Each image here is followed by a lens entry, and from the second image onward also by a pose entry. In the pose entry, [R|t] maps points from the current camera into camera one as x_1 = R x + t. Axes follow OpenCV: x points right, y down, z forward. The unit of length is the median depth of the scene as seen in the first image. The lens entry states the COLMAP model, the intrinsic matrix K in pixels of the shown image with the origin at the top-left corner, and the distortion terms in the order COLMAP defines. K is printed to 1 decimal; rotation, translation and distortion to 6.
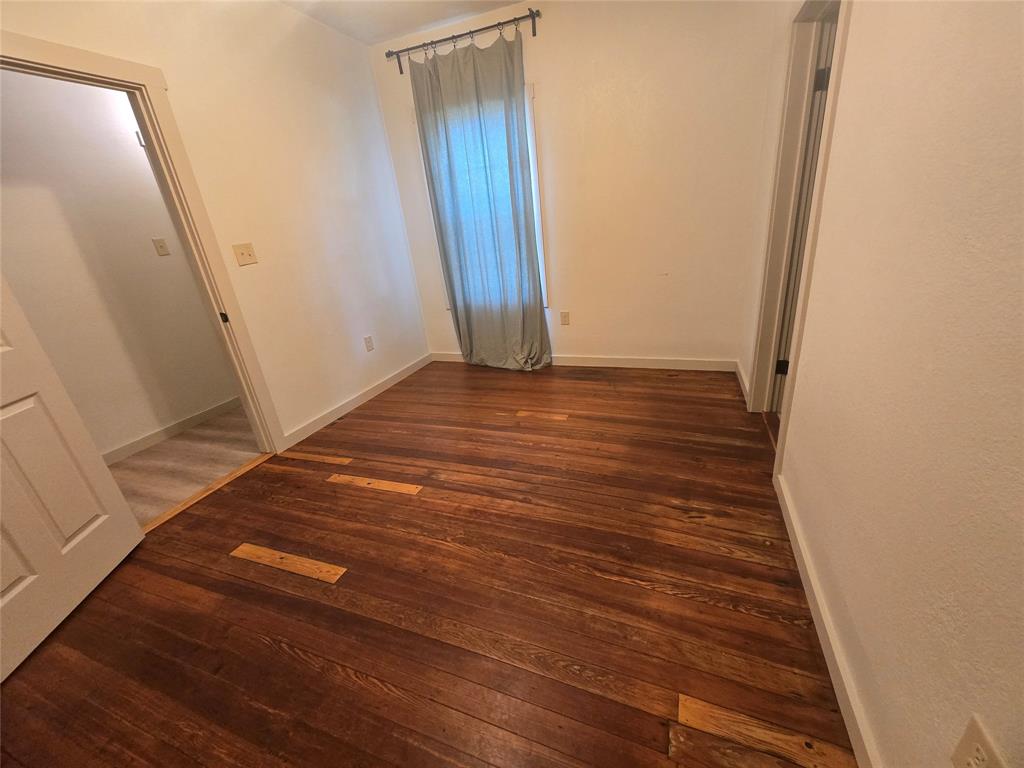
lens RADIAL K [[419.6, 0, 519.5], [0, 419.6, 383.8], [0, 0, 1]] dist [-0.002852, -0.000644]
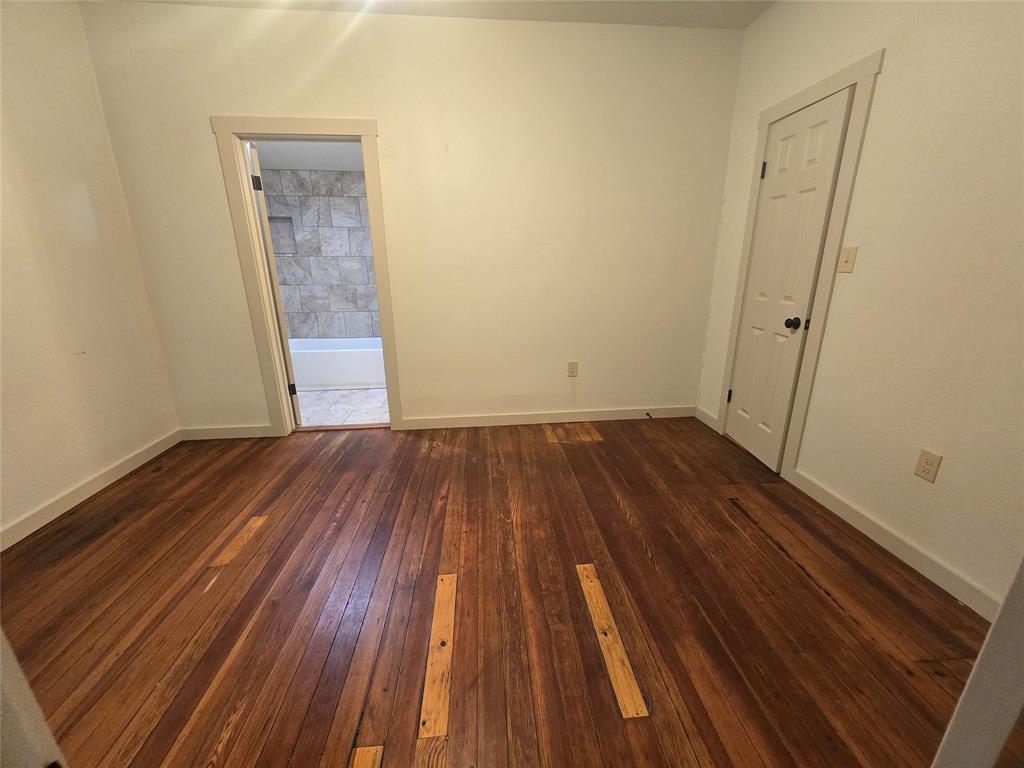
lens RADIAL K [[419.6, 0, 519.5], [0, 419.6, 383.8], [0, 0, 1]] dist [-0.002852, -0.000644]
pose [[-0.441654, -0.164615, 0.881954, -1.044555], [0.370951, 0.861560, 0.346569, -0.311096], [-0.816907, 0.480225, -0.319447, 1.079667]]
